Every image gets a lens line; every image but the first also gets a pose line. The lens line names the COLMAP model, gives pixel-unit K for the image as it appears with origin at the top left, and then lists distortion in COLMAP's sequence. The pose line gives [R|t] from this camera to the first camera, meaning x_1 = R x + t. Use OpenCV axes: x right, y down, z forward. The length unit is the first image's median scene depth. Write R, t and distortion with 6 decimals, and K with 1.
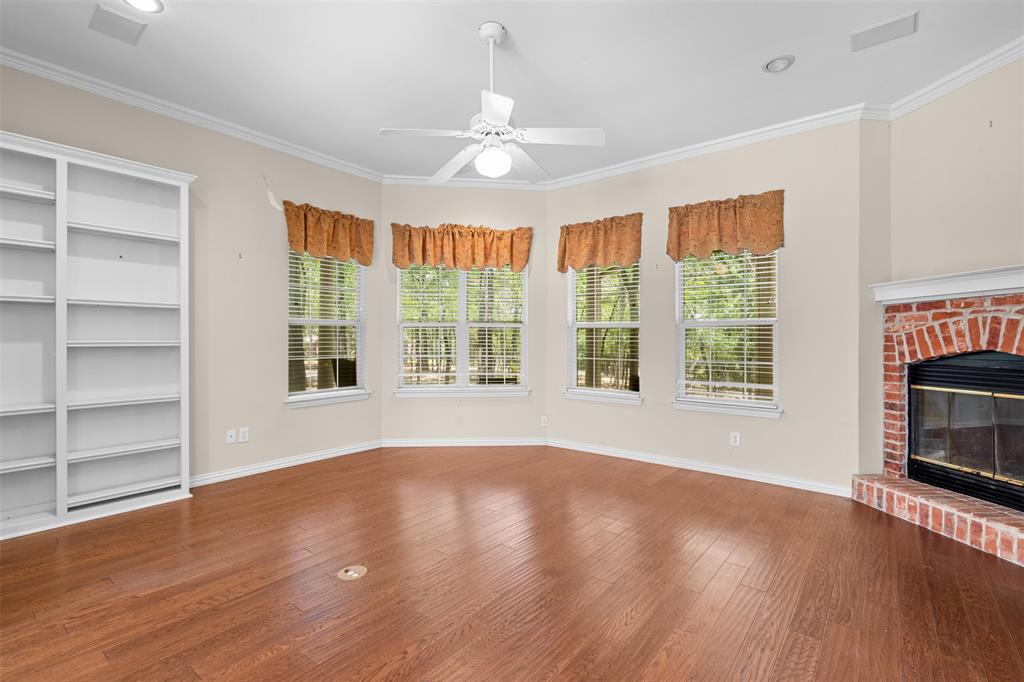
lens RADIAL K [[468.5, 0, 512.2], [0, 468.5, 336.9], [0, 0, 1]] dist [-0.001554, 0.000712]
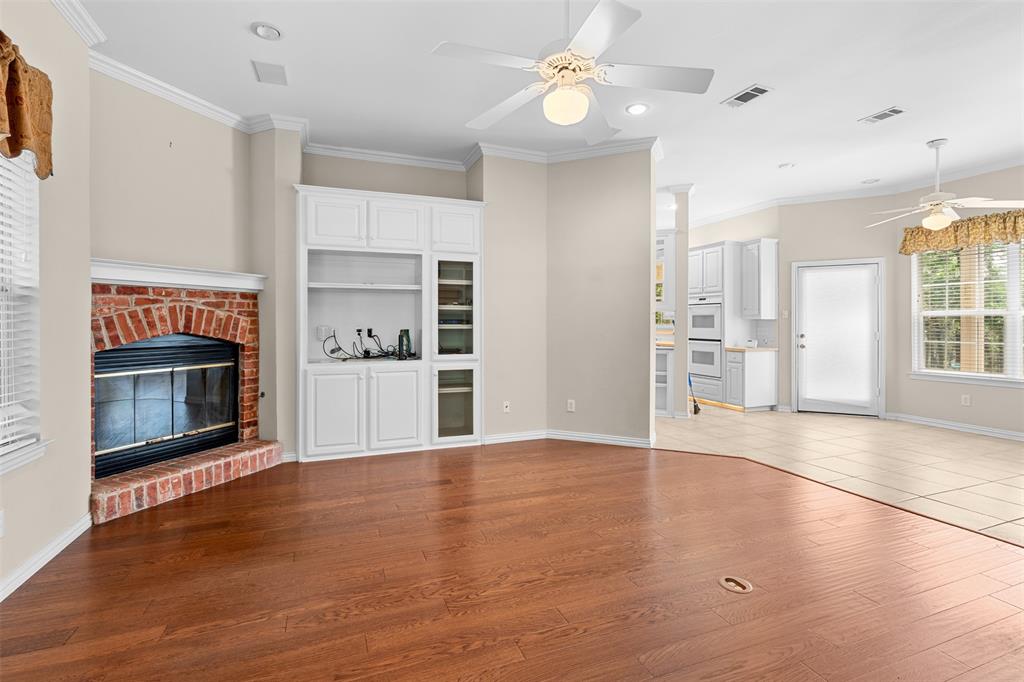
lens RADIAL K [[468.5, 0, 510.8], [0, 468.5, 337.2], [0, 0, 1]] dist [-0.001554, 0.000712]
pose [[-0.865685, -0.012444, 0.500434, -0.315013], [-0.000610, 0.999716, 0.023804, 0.009119], [-0.500589, 0.020302, -0.865447, 1.512669]]
